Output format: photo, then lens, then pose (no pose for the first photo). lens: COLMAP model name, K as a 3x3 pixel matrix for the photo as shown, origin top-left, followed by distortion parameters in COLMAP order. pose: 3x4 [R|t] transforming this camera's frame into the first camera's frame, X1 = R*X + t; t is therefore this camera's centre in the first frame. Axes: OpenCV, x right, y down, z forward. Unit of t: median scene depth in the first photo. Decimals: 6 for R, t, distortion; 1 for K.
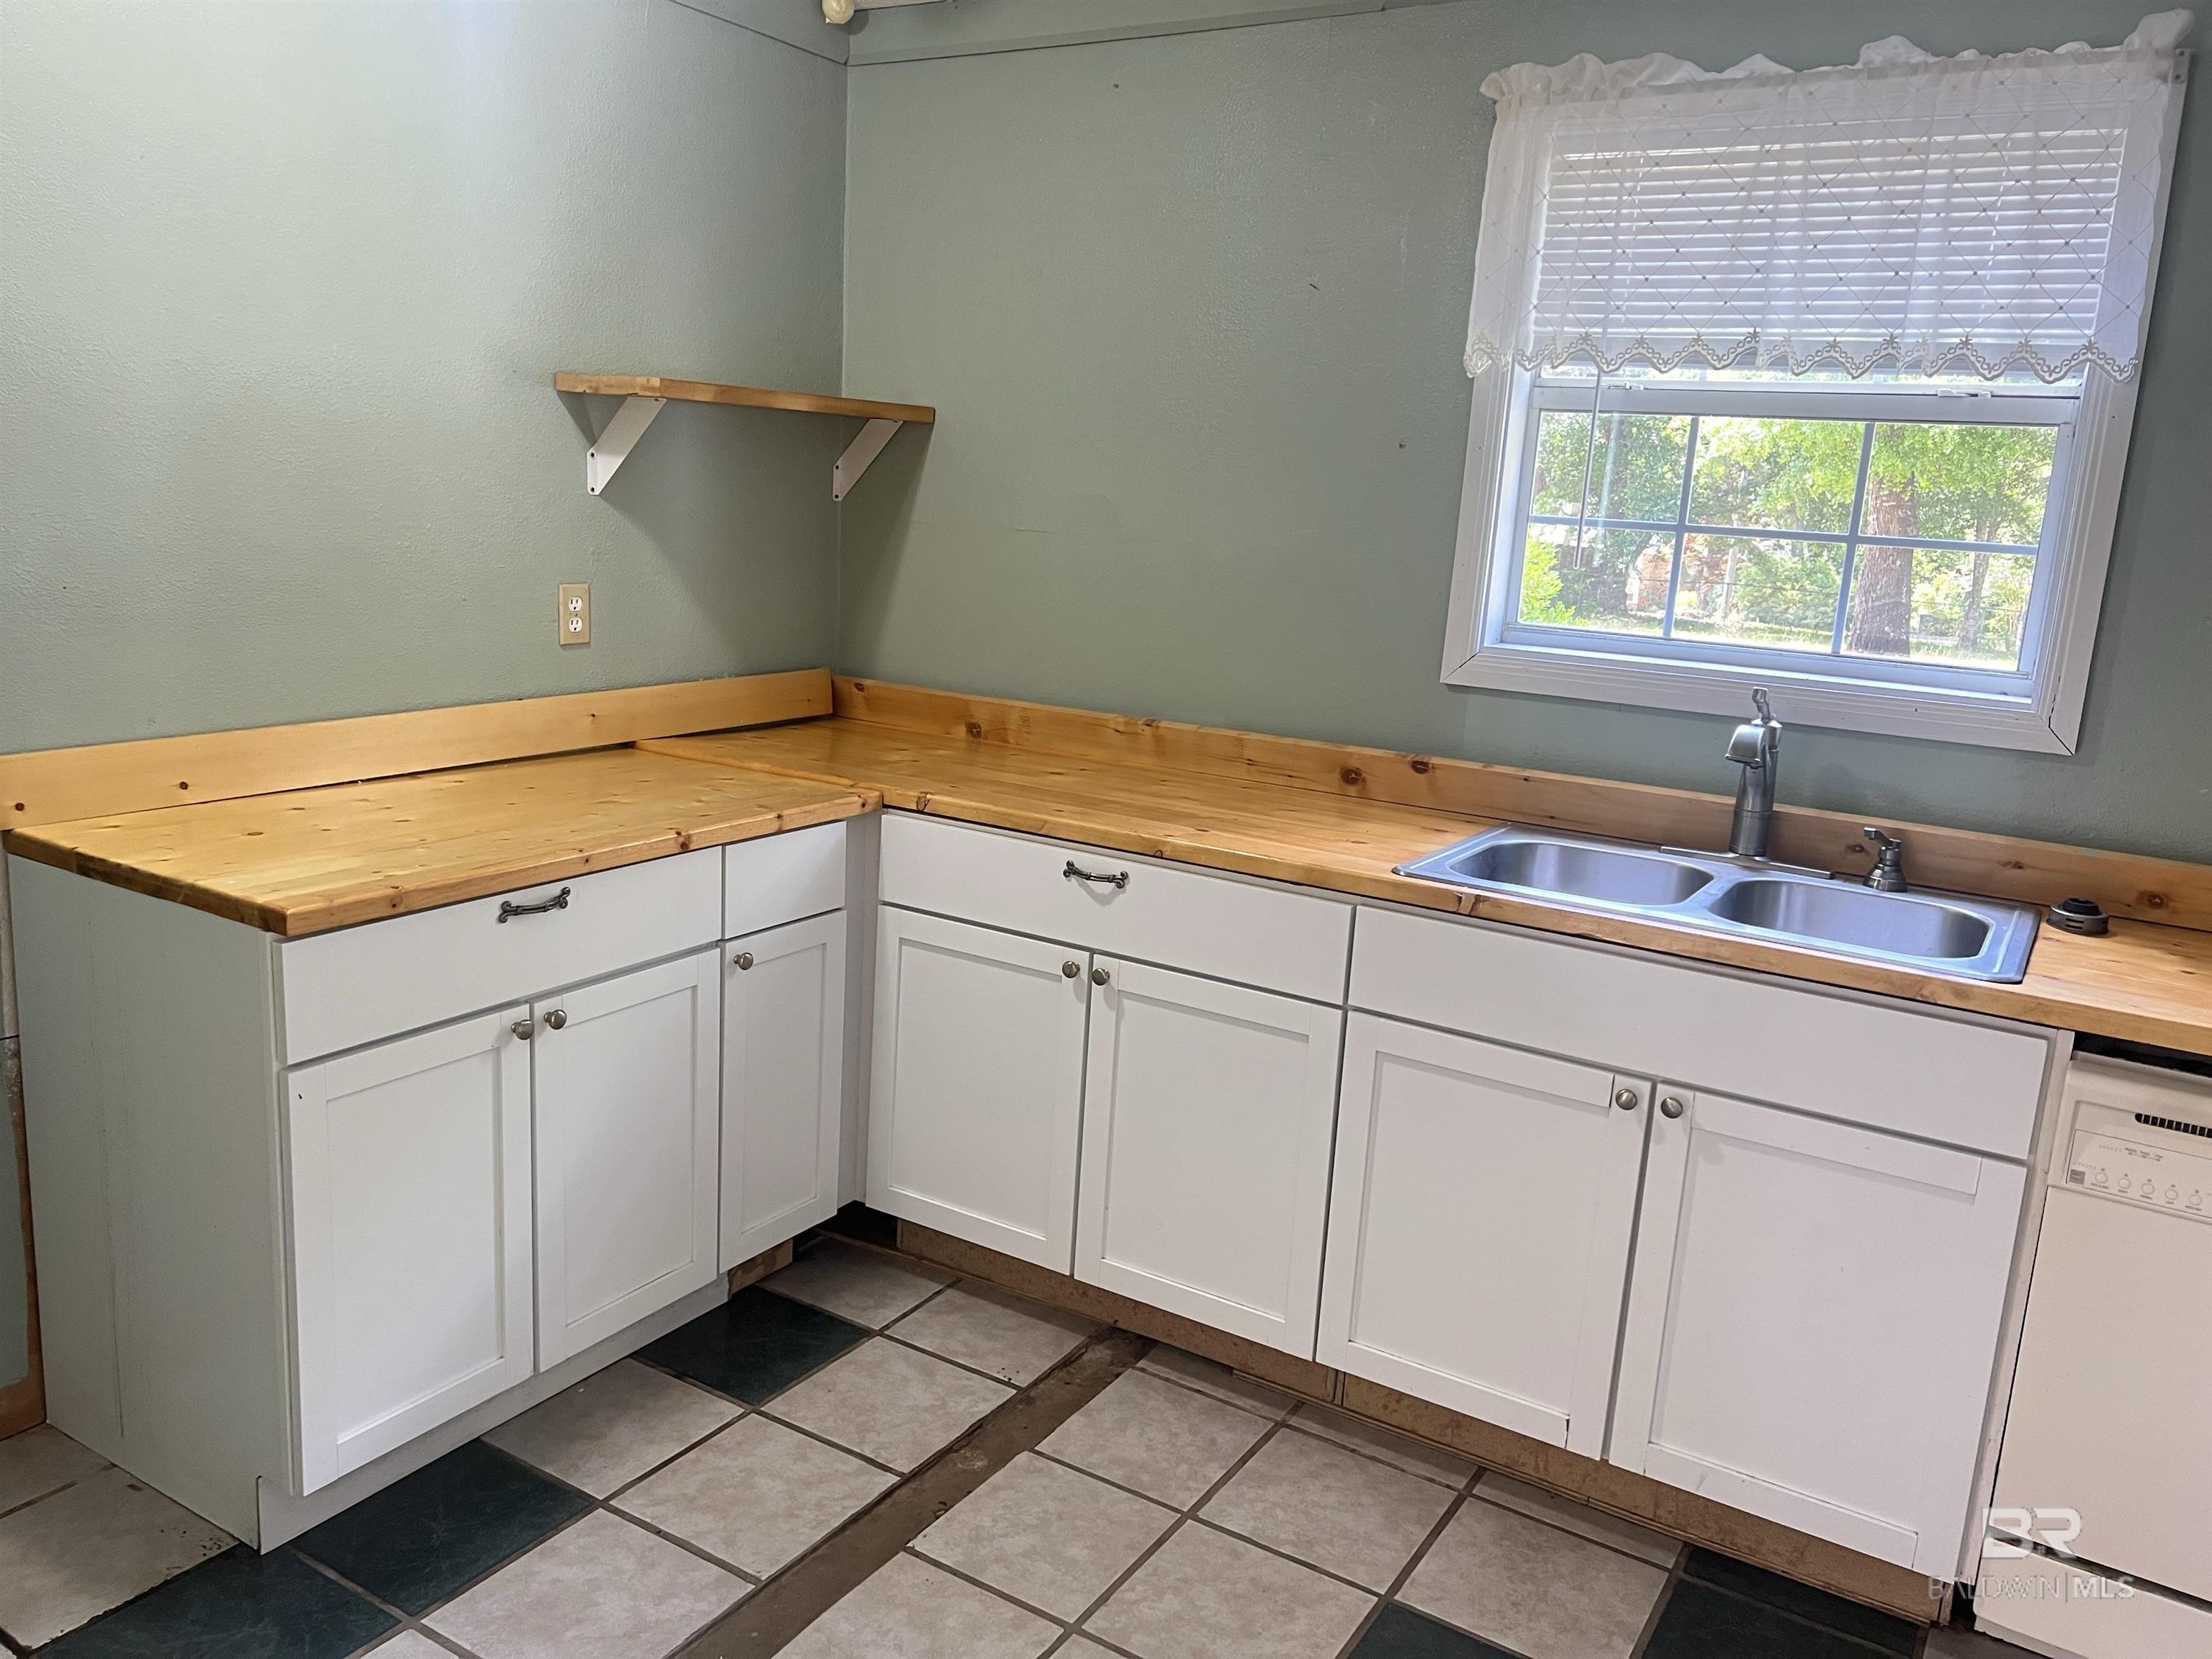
lens RADIAL K [[1655.3, 0, 1110.8], [0, 1655.3, 815.7], [0, 0, 1]] dist [0.056276, -0.059351]
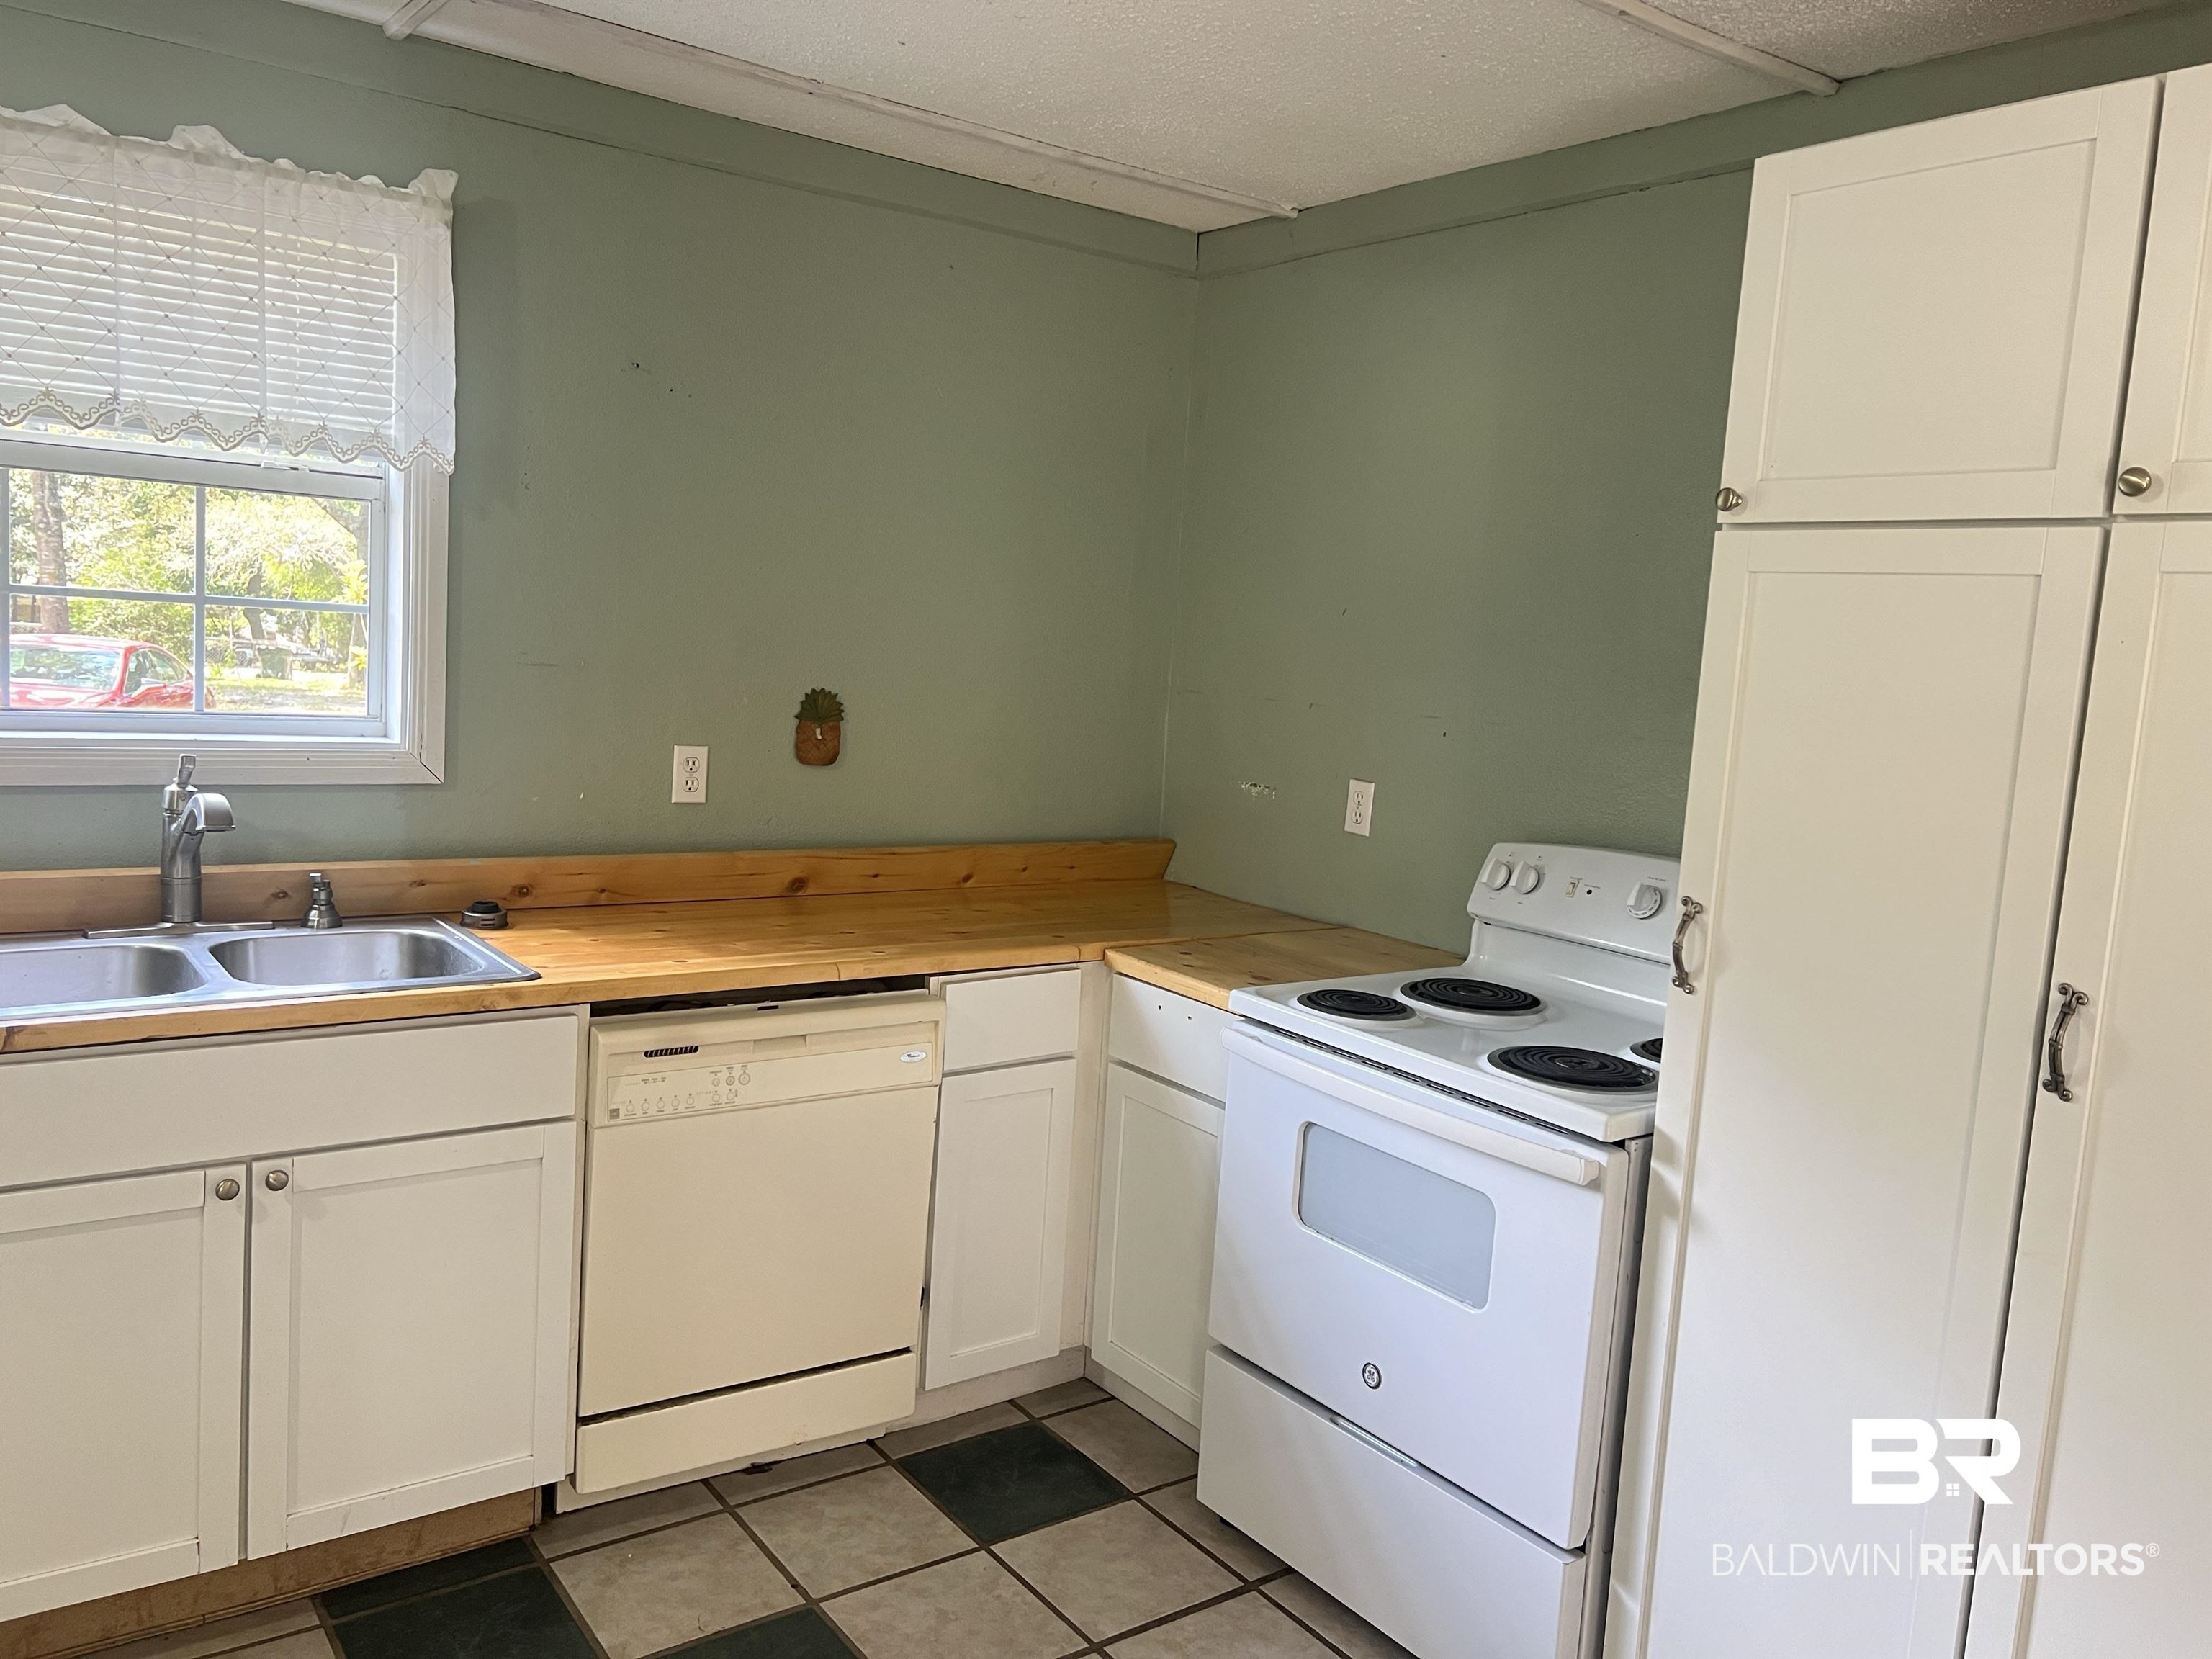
lens RADIAL K [[1632.2, 0, 1109.0], [0, 1632.2, 815.2], [0, 0, 1]] dist [0.018048, -0.044061]
pose [[0.376591, -0.141198, 0.915556, -0.296350], [0.139775, 0.985662, 0.094516, -0.055287], [-0.915774, 0.092378, 0.390928, 0.120266]]
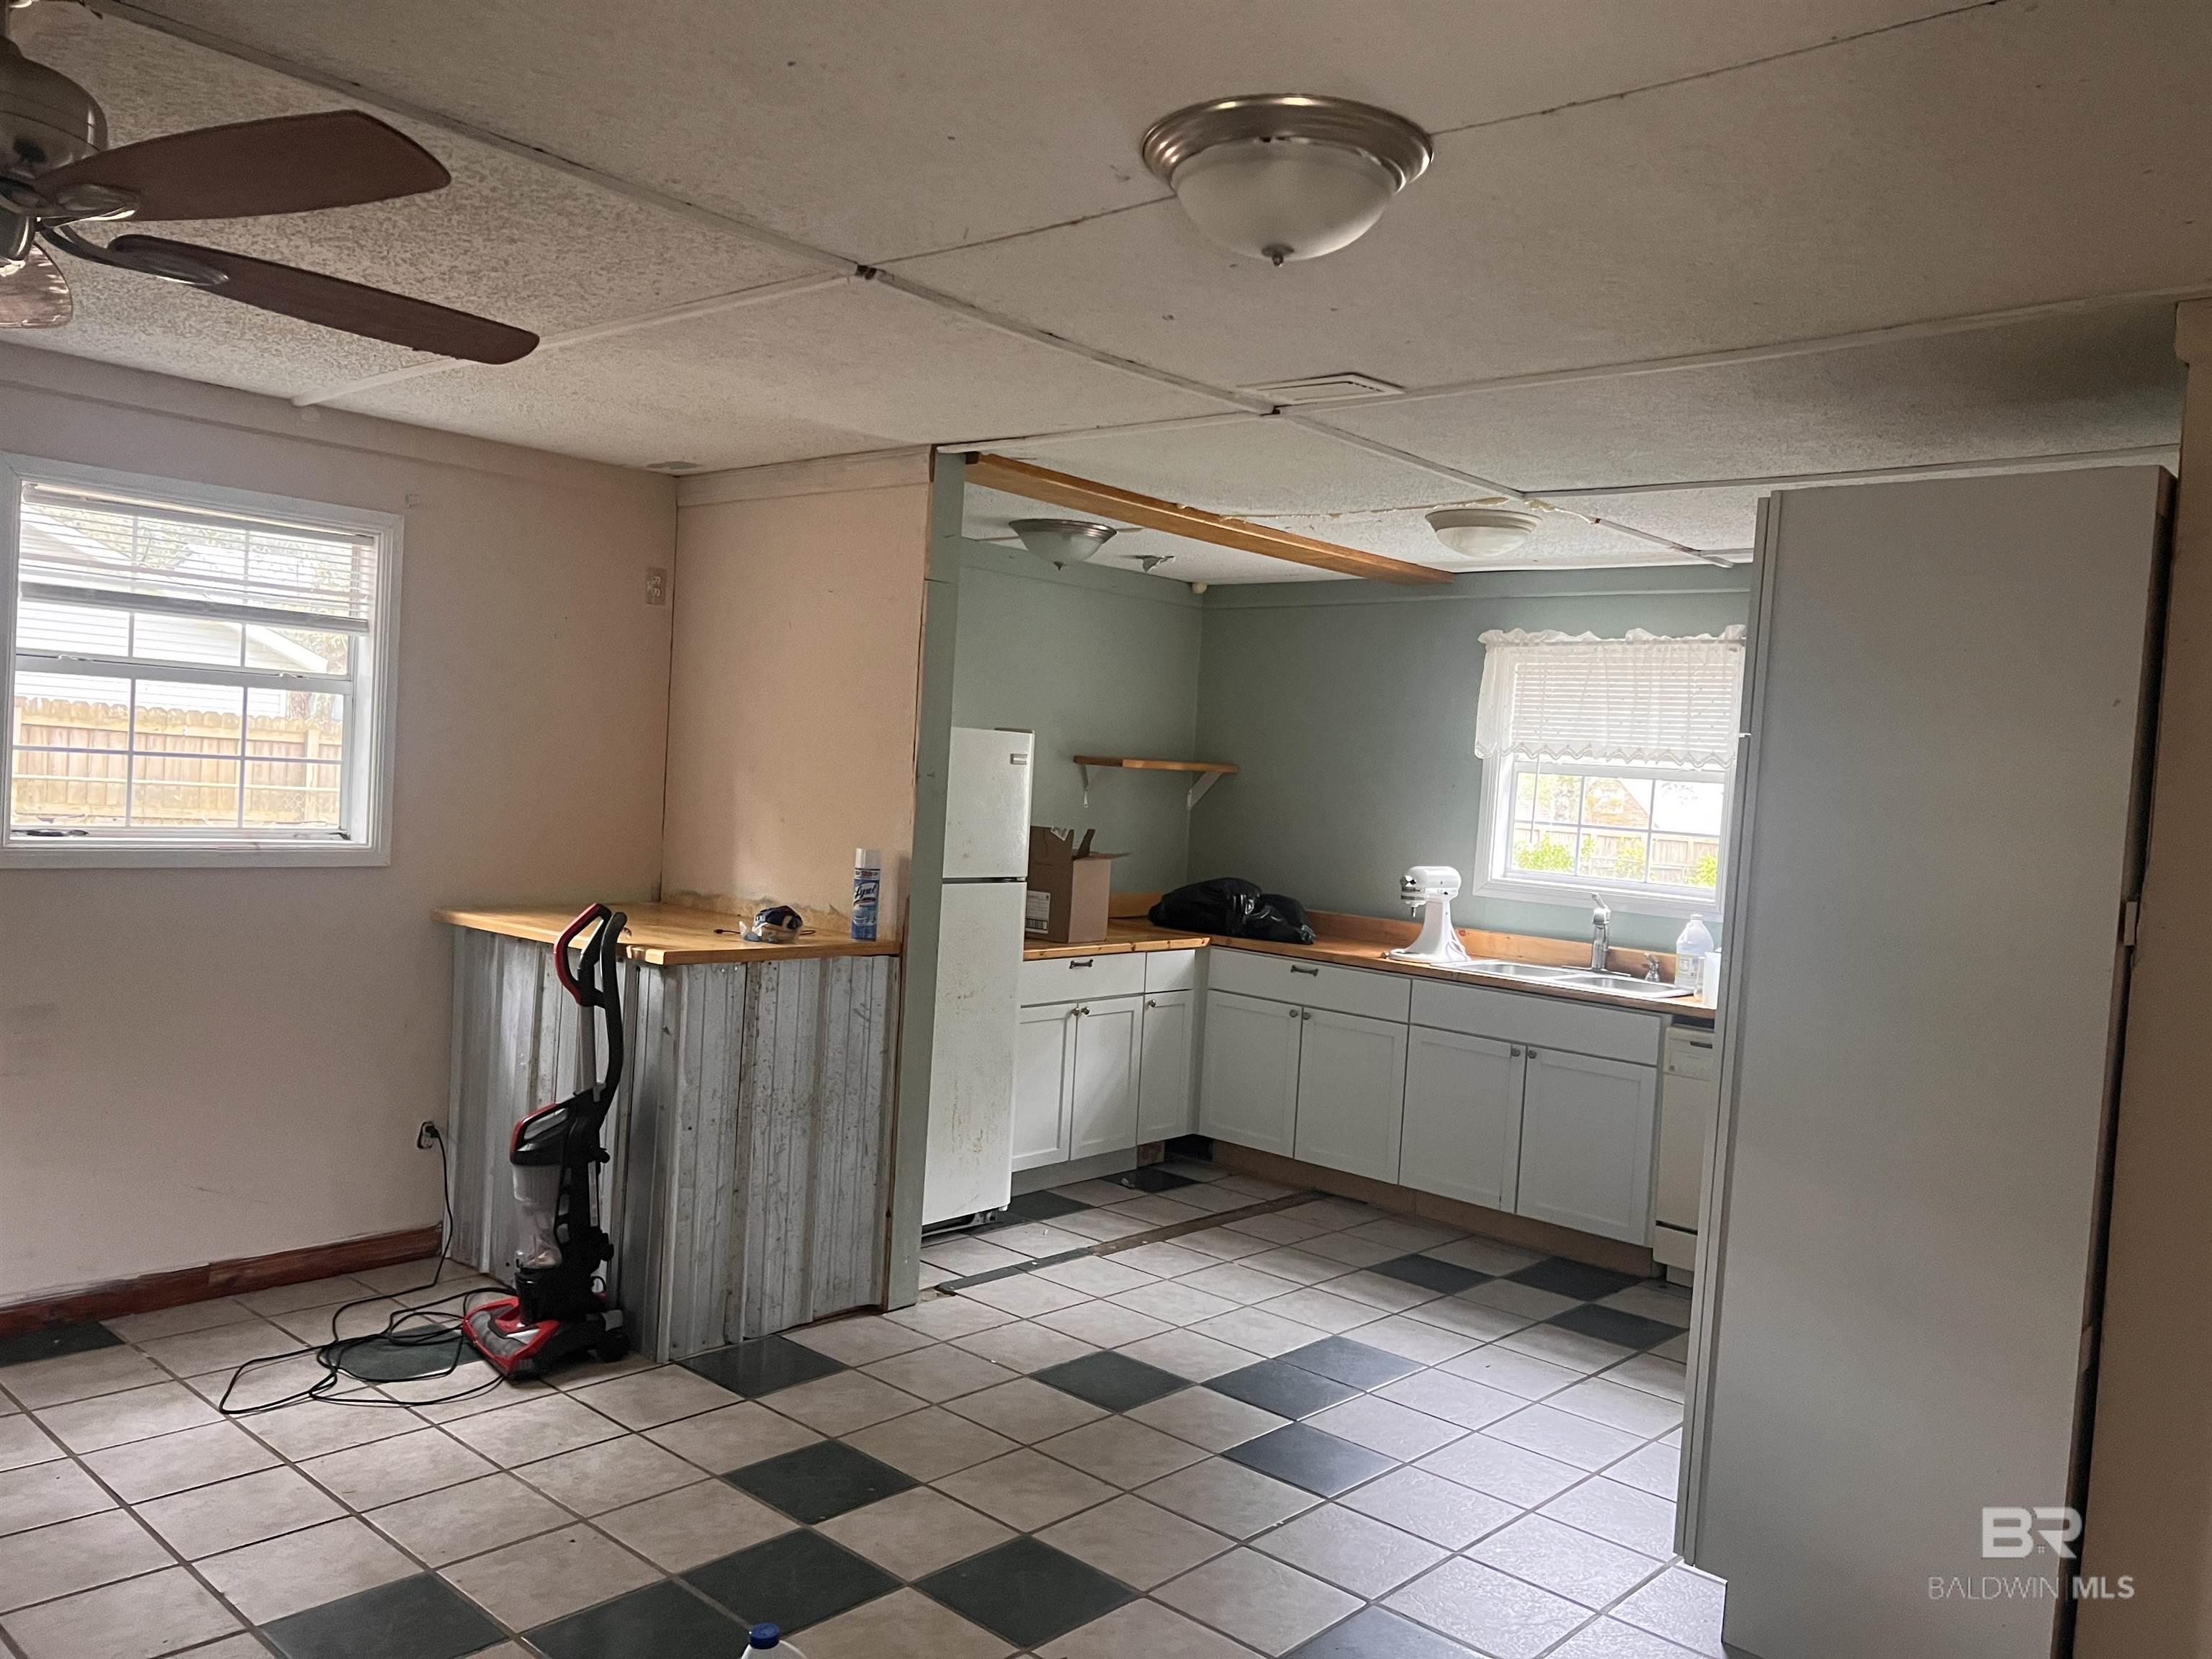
lens RADIAL K [[1673.1, 0, 1100.3], [0, 1673.1, 845.3], [0, 0, 1]] dist [0.048015, -0.047763]
pose [[0.984003, 0.009142, -0.177919, 0.127536], [-0.037891, 0.986573, -0.158866, 0.251668], [0.174077, 0.163066, 0.971137, -1.383138]]
